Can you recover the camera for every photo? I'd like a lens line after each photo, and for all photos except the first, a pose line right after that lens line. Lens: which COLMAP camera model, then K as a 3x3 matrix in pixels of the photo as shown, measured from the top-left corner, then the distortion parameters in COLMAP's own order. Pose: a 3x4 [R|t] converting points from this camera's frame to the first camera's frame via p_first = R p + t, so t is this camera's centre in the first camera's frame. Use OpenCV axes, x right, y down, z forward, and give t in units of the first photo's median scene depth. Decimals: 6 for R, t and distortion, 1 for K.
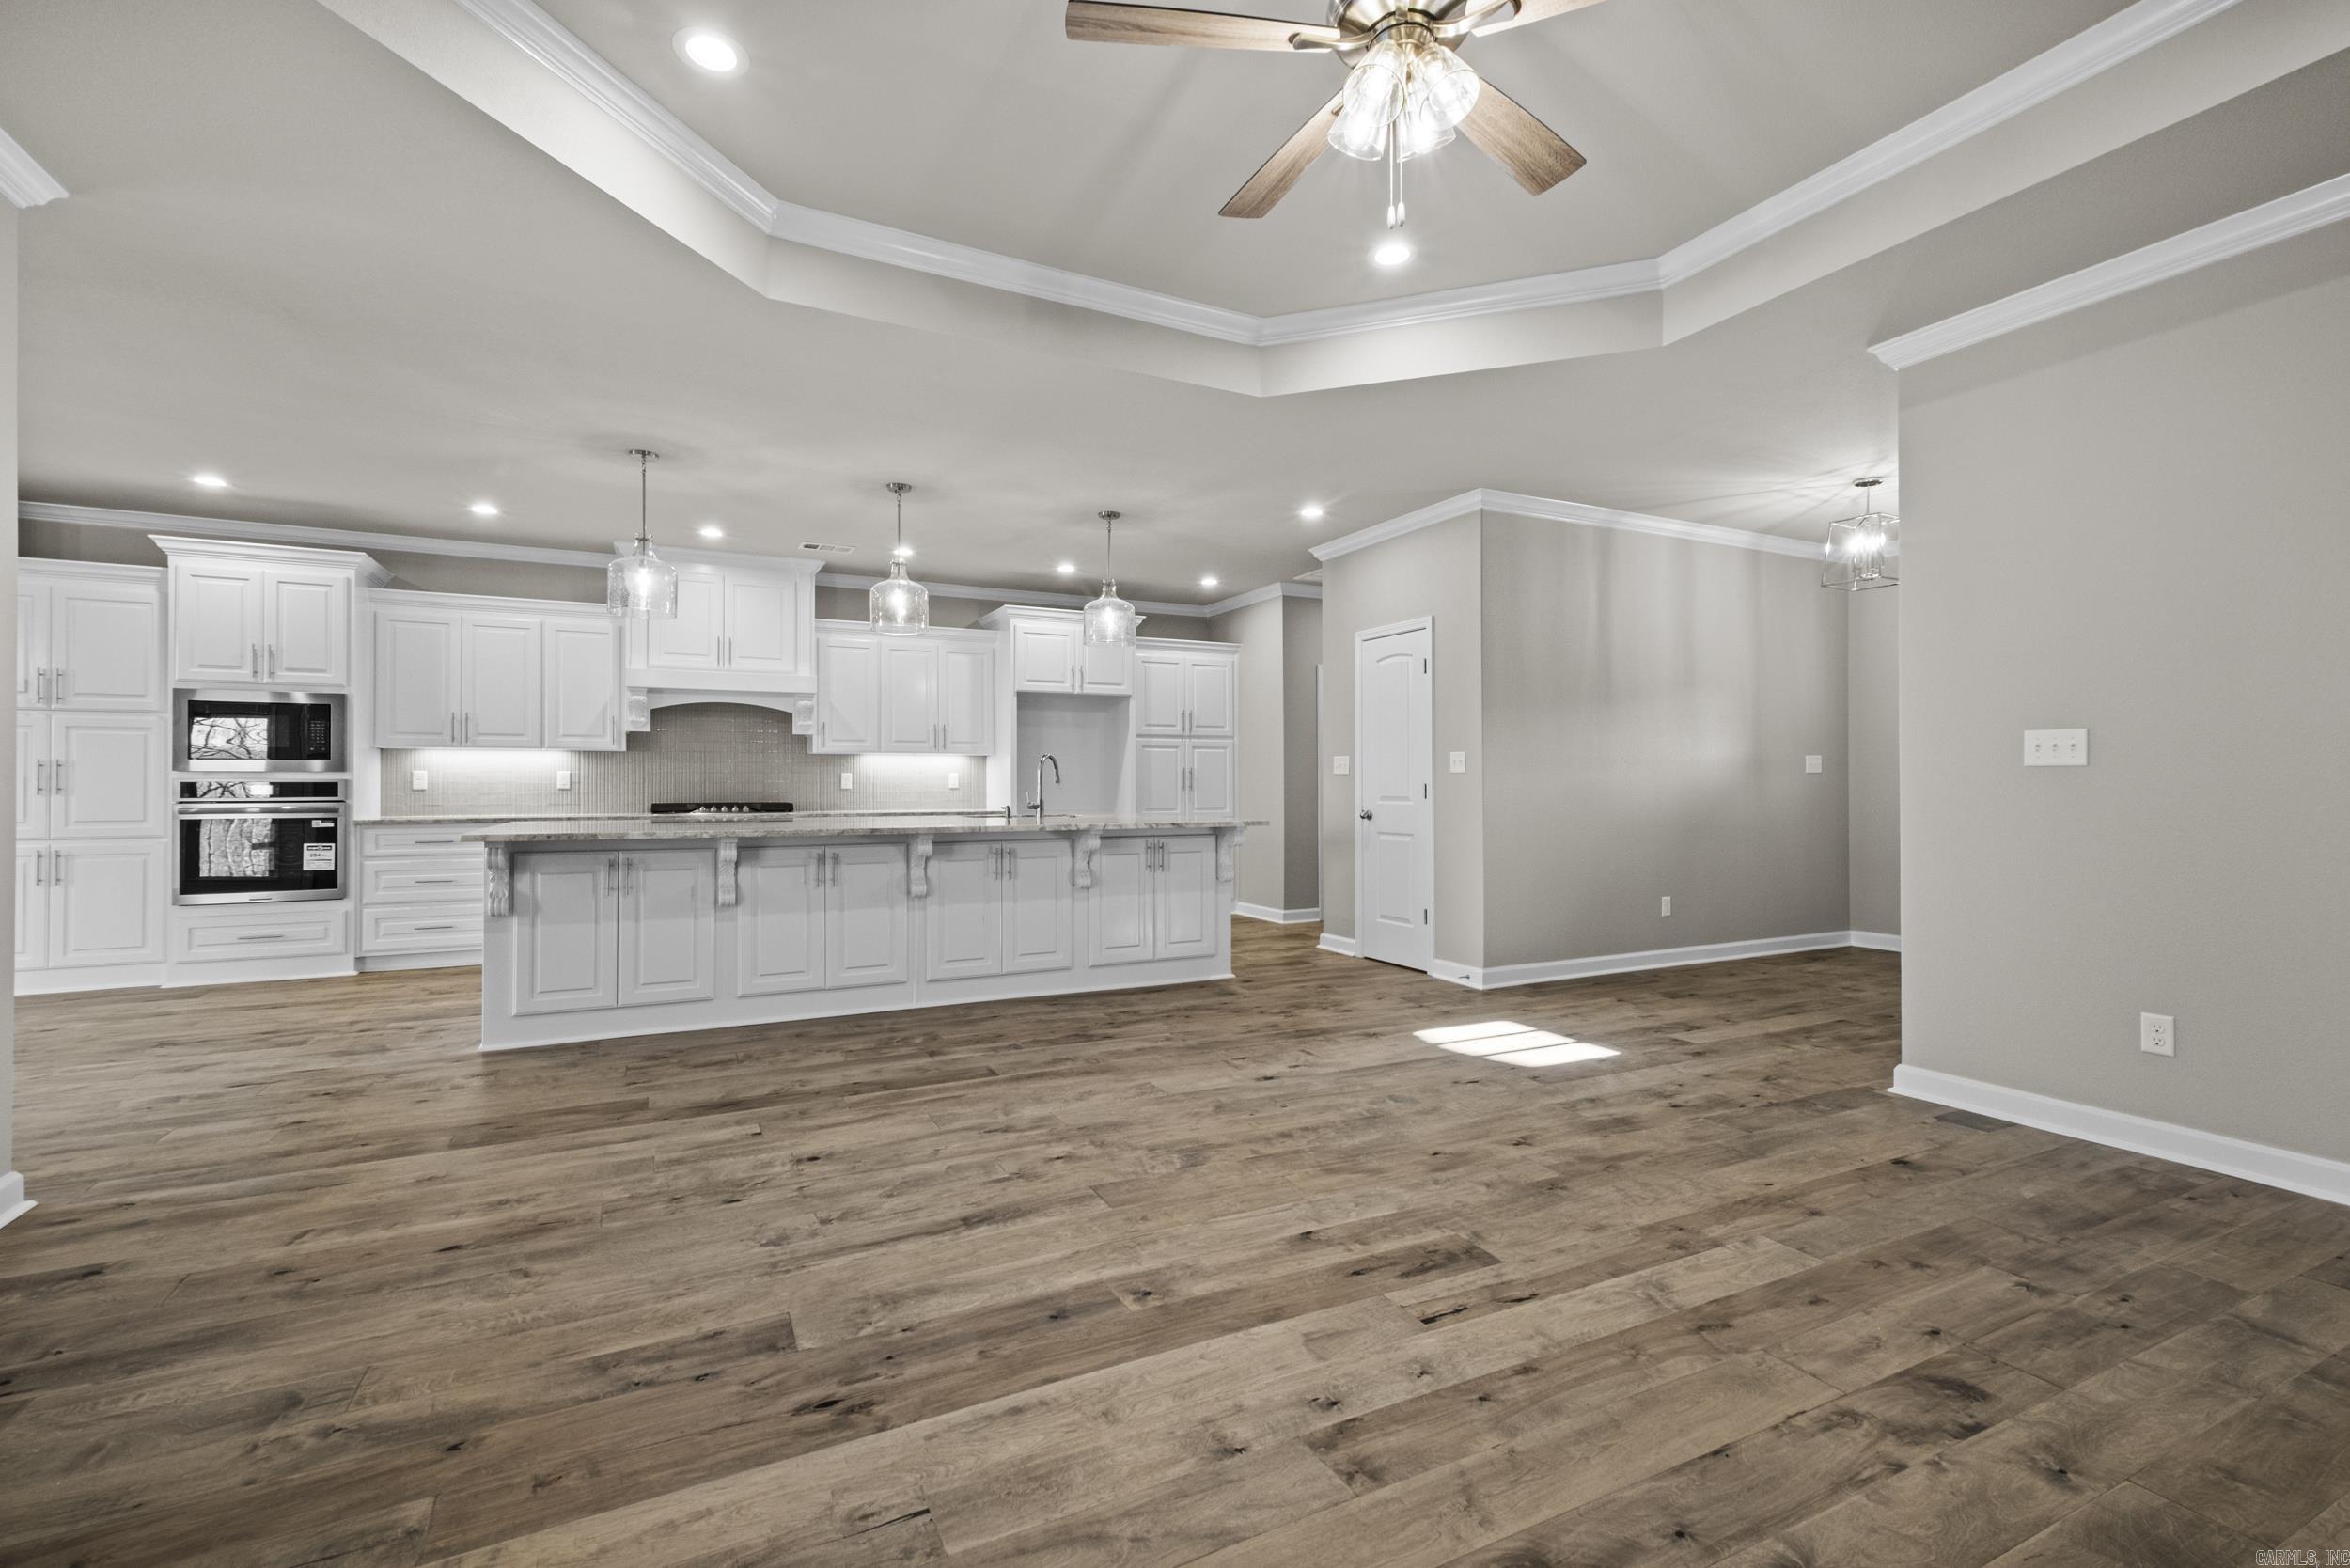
lens RADIAL K [[1018.4, 0, 1160.6], [0, 1018.4, 779.3], [0, 0, 1]] dist [0.005940, 0.000325]
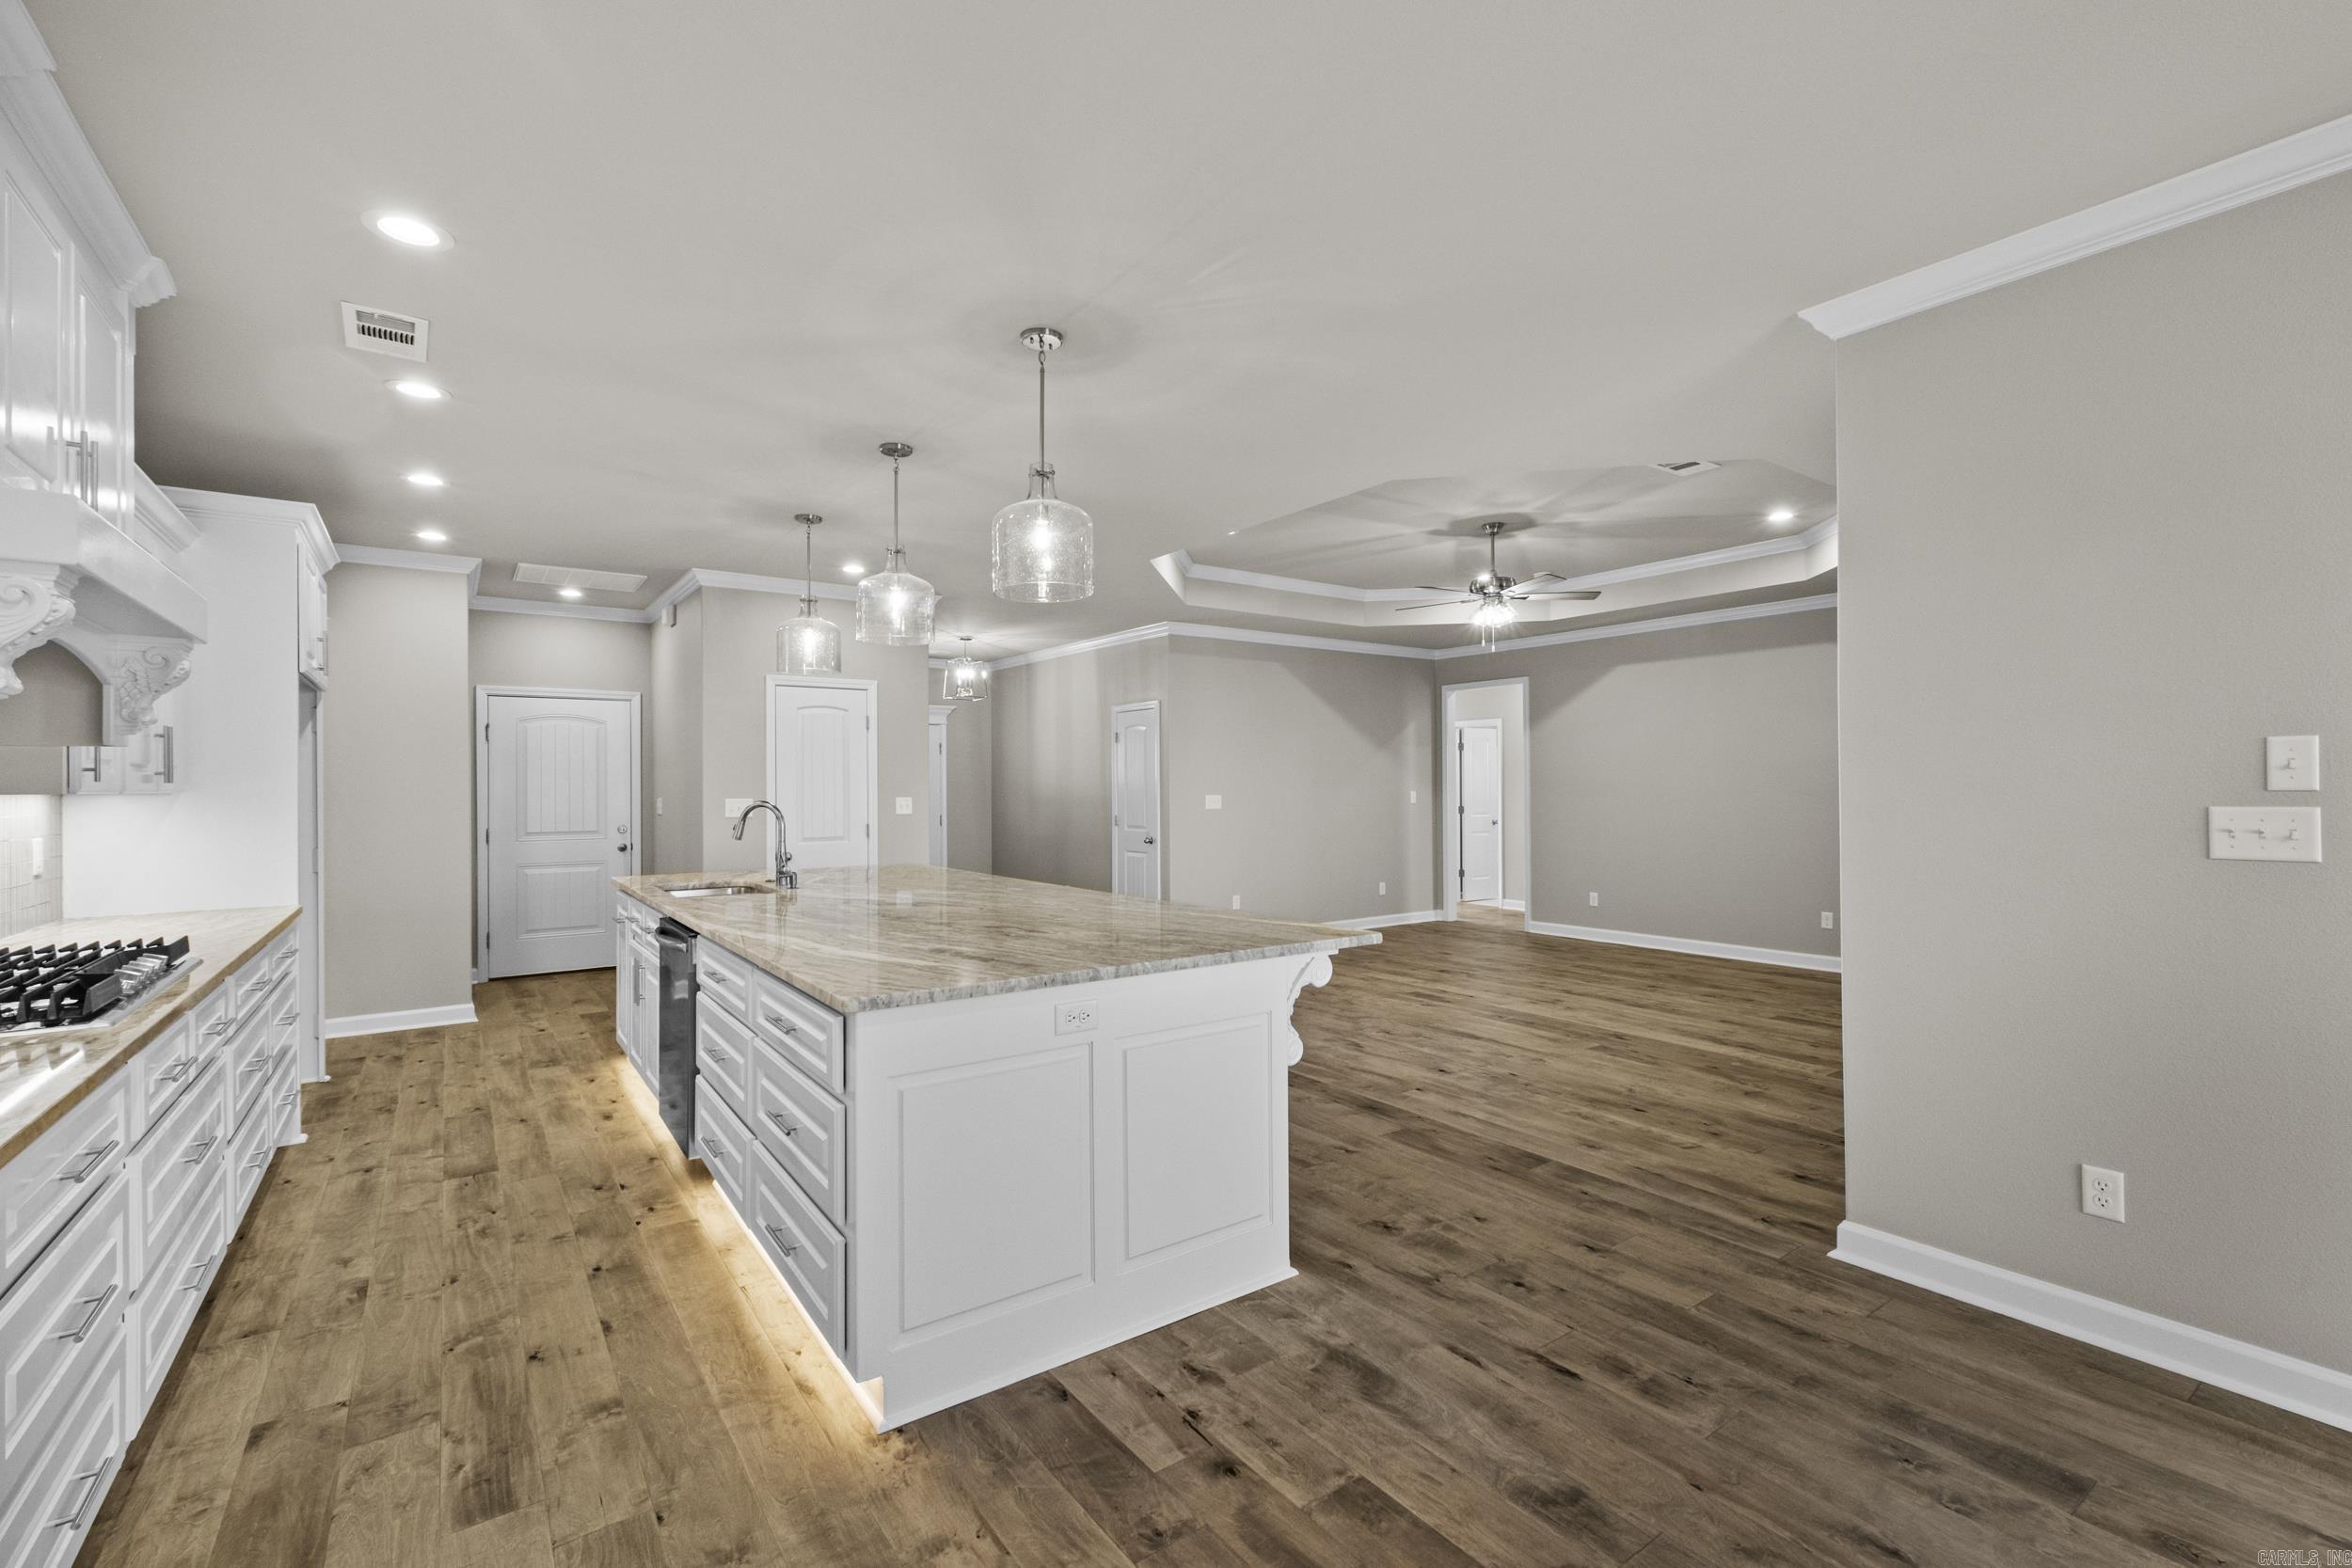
lens RADIAL K [[1017.0, 0, 1163.5], [0, 1017.0, 781.7], [0, 0, 1]] dist [0.006430, 0.000125]
pose [[-0.154894, 0.008070, 0.987898, -1.433599], [0.000345, 0.999967, -0.008115, -0.053081], [-0.987931, -0.000916, -0.154892, 1.298359]]
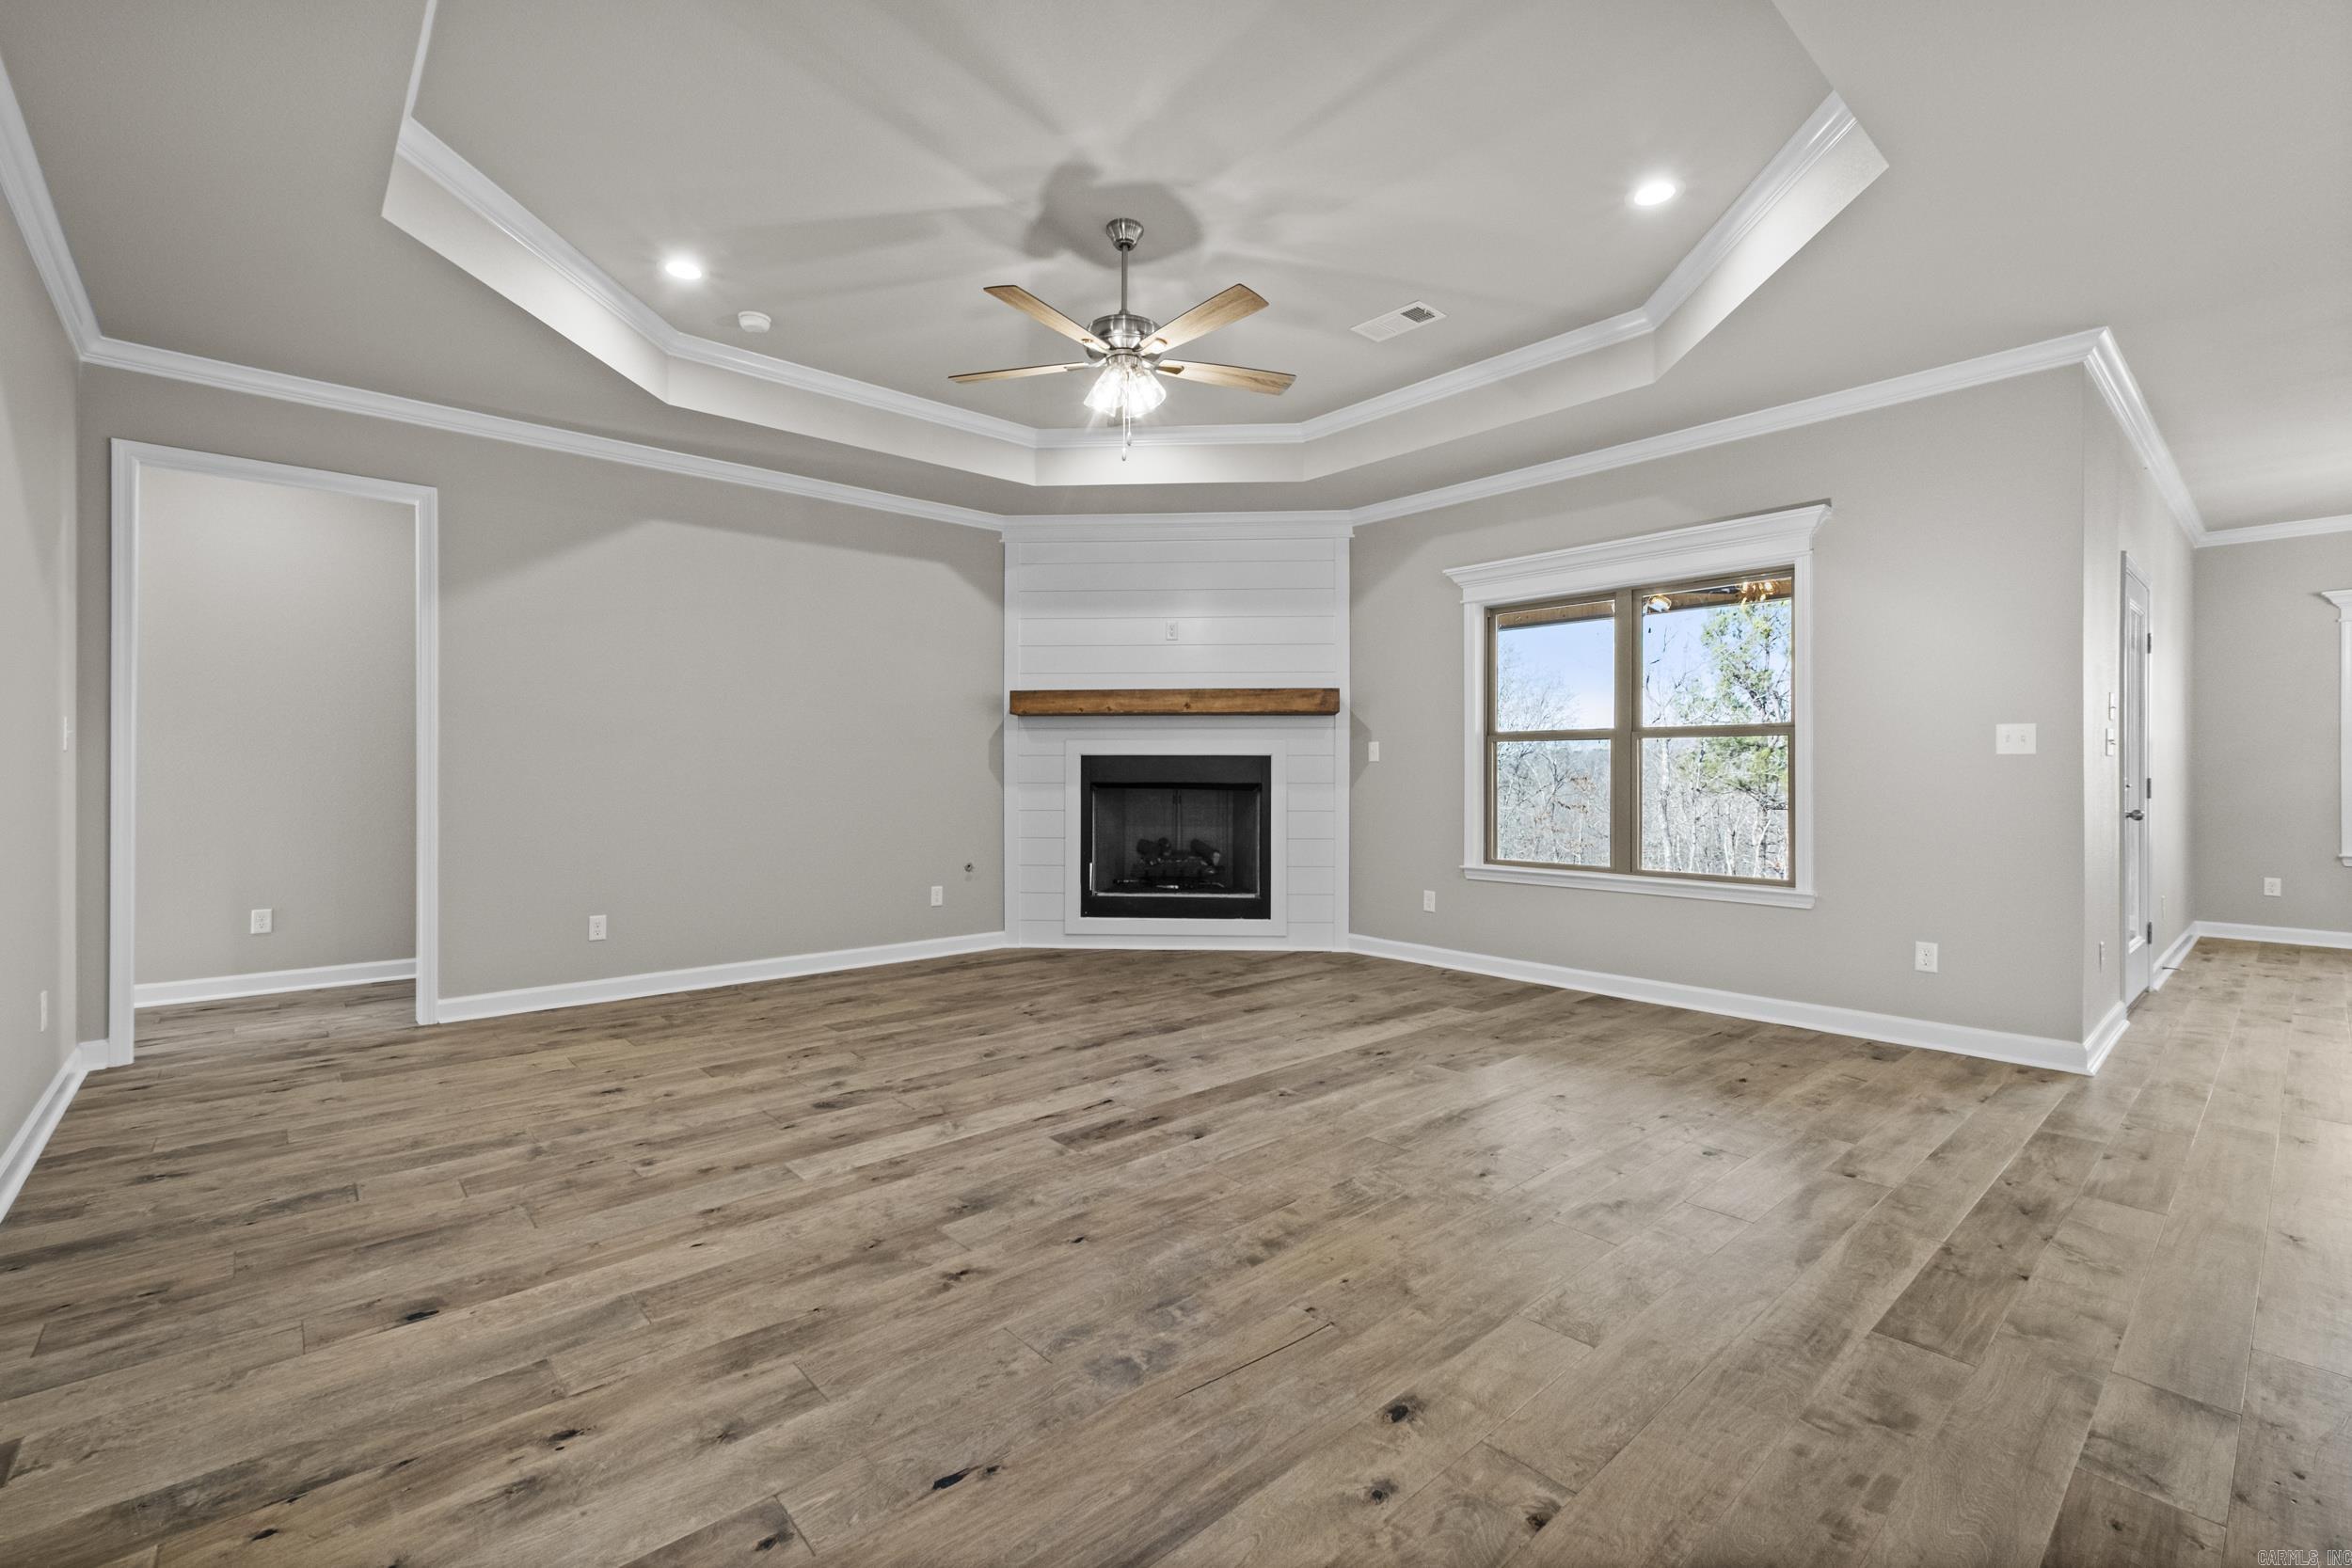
lens RADIAL K [[1018.0, 0, 1166.0], [0, 1018.0, 770.1], [0, 0, 1]] dist [0.005704, 0.000486]
pose [[-0.965201, 0.000175, -0.261508, 0.322953], [0.002304, 0.999967, -0.007833, 0.008277], [0.261498, -0.008163, -0.965169, 1.400531]]
